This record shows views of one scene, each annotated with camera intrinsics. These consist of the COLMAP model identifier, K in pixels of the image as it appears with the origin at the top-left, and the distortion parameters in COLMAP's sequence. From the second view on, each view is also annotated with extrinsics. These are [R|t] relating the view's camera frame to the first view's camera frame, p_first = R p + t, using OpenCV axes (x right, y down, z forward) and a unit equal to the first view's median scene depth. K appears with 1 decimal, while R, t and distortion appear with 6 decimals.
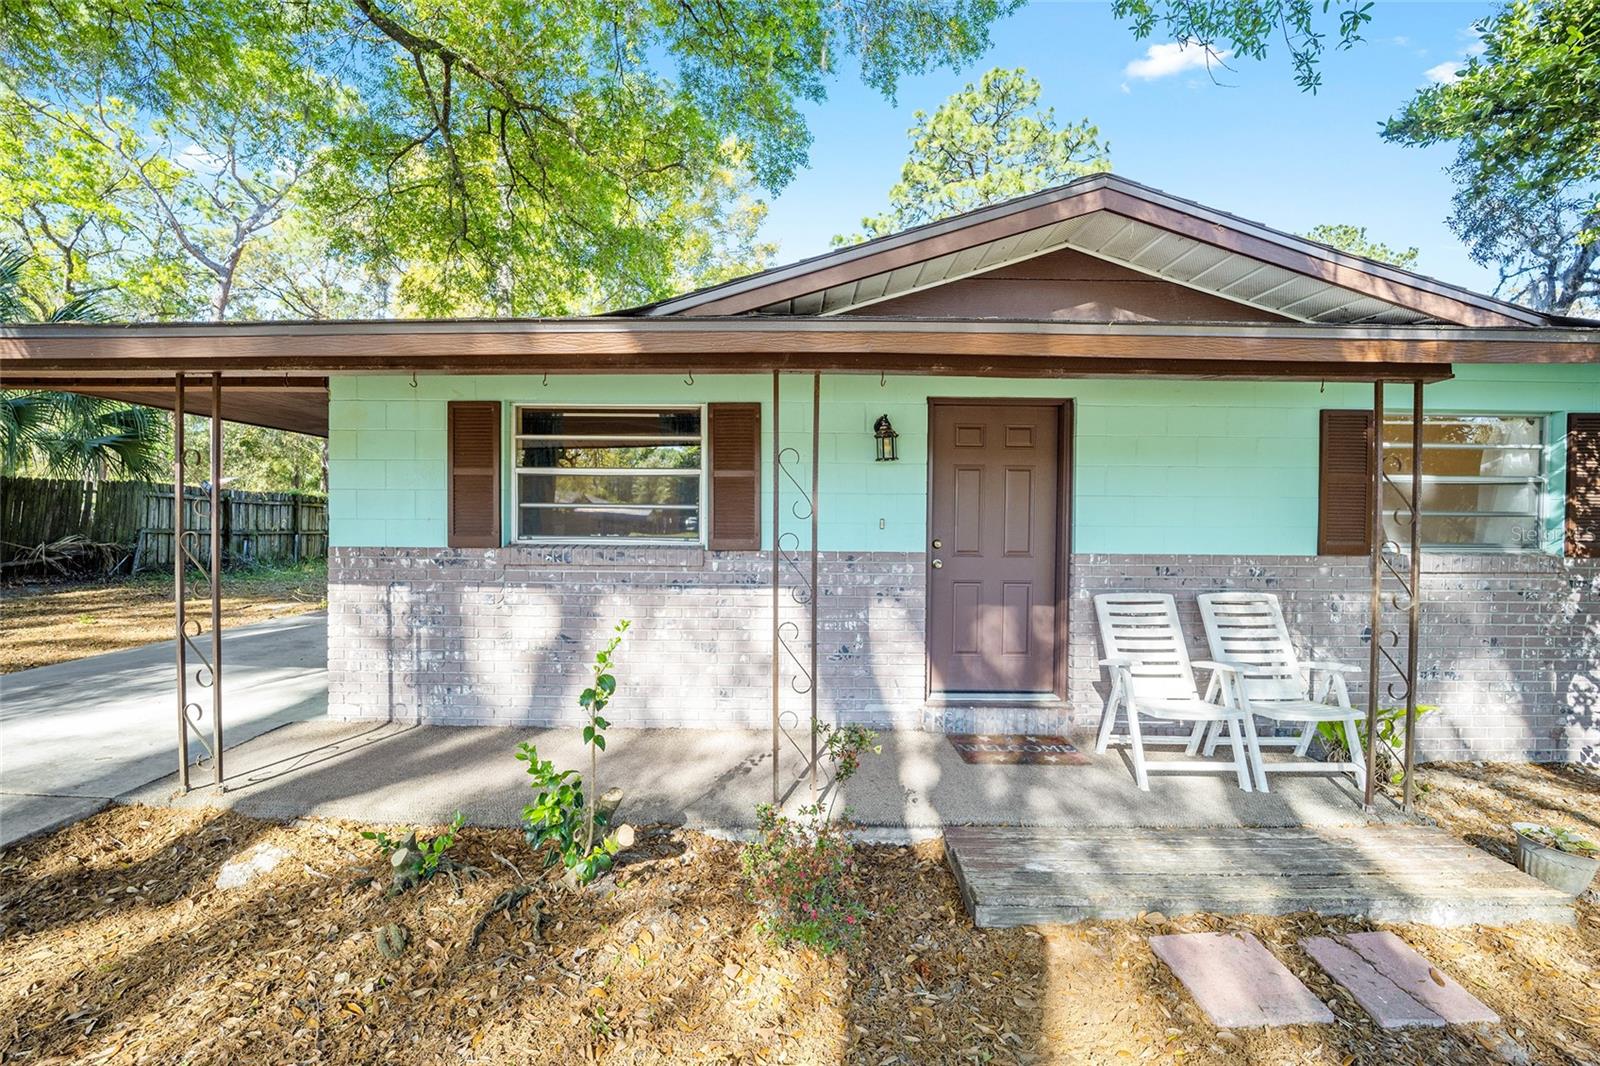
lens RADIAL K [[622.3, 0, 797.7], [0, 622.3, 530.3], [0, 0, 1]] dist [-0.000688, -0.000261]
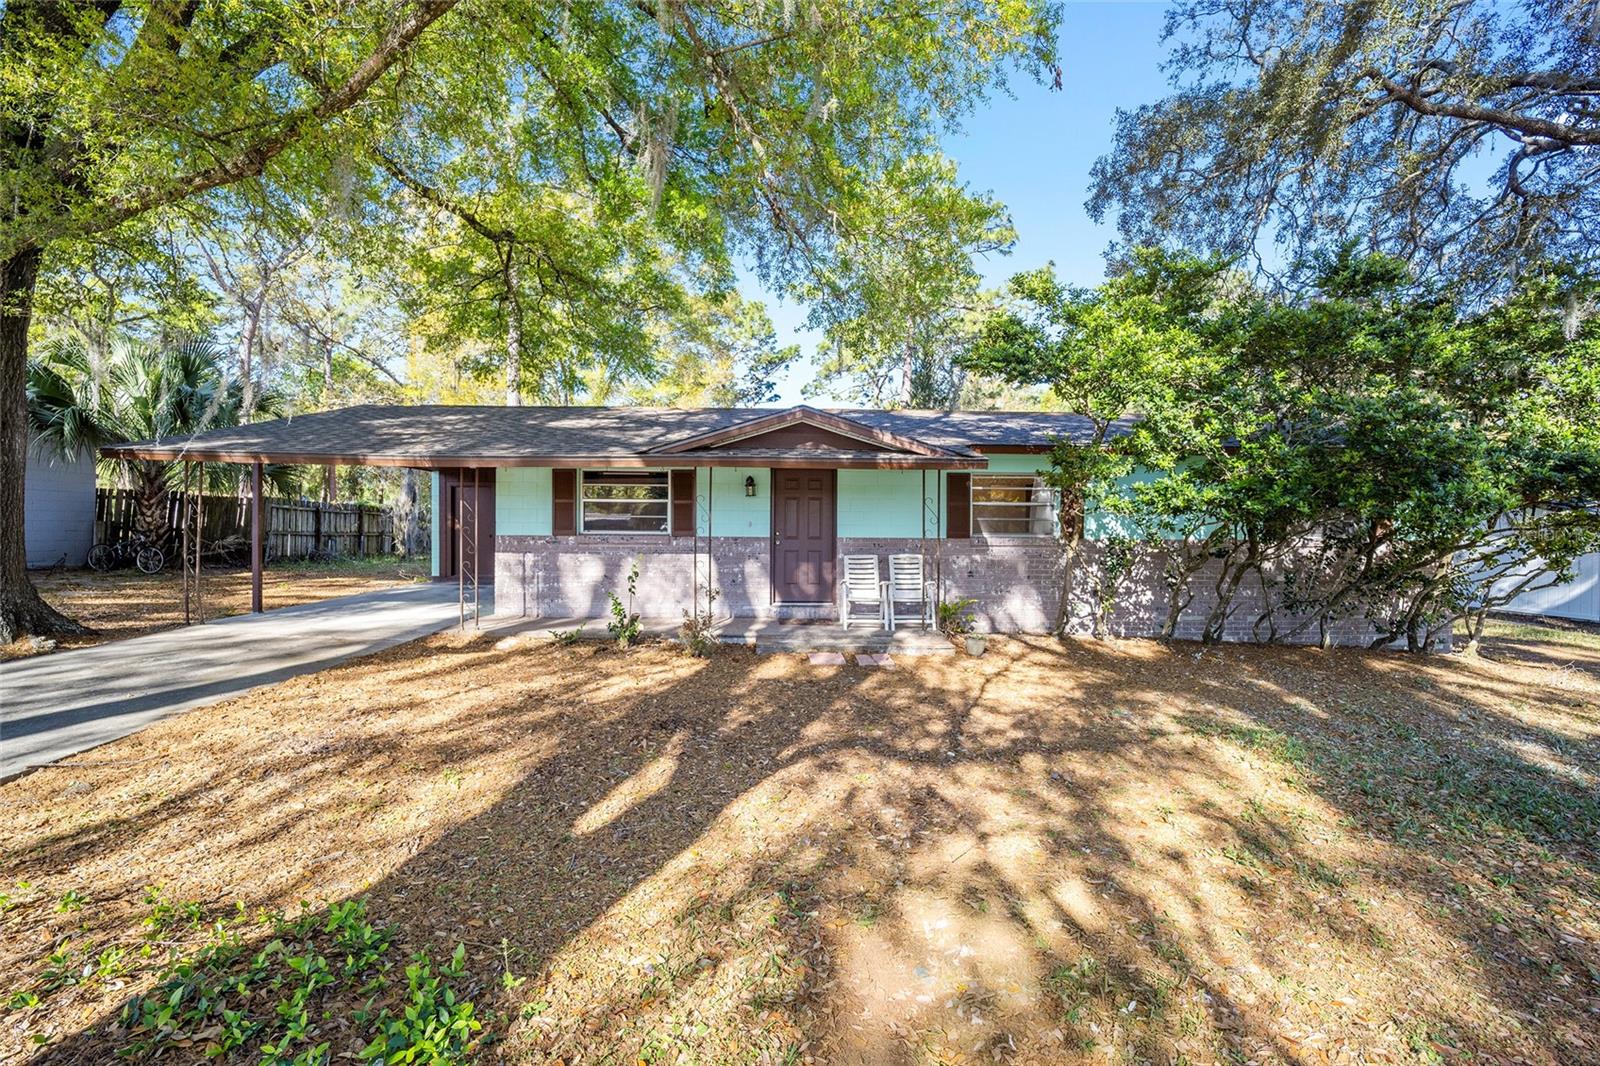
lens RADIAL K [[622.3, 0, 798.6], [0, 622.3, 533.8], [0, 0, 1]] dist [-0.000688, -0.000261]
pose [[0.999317, -0.002899, 0.036829, 0.224989], [0.002946, 0.999995, -0.001238, 0.026251], [-0.036826, 0.001345, 0.999321, -1.217125]]
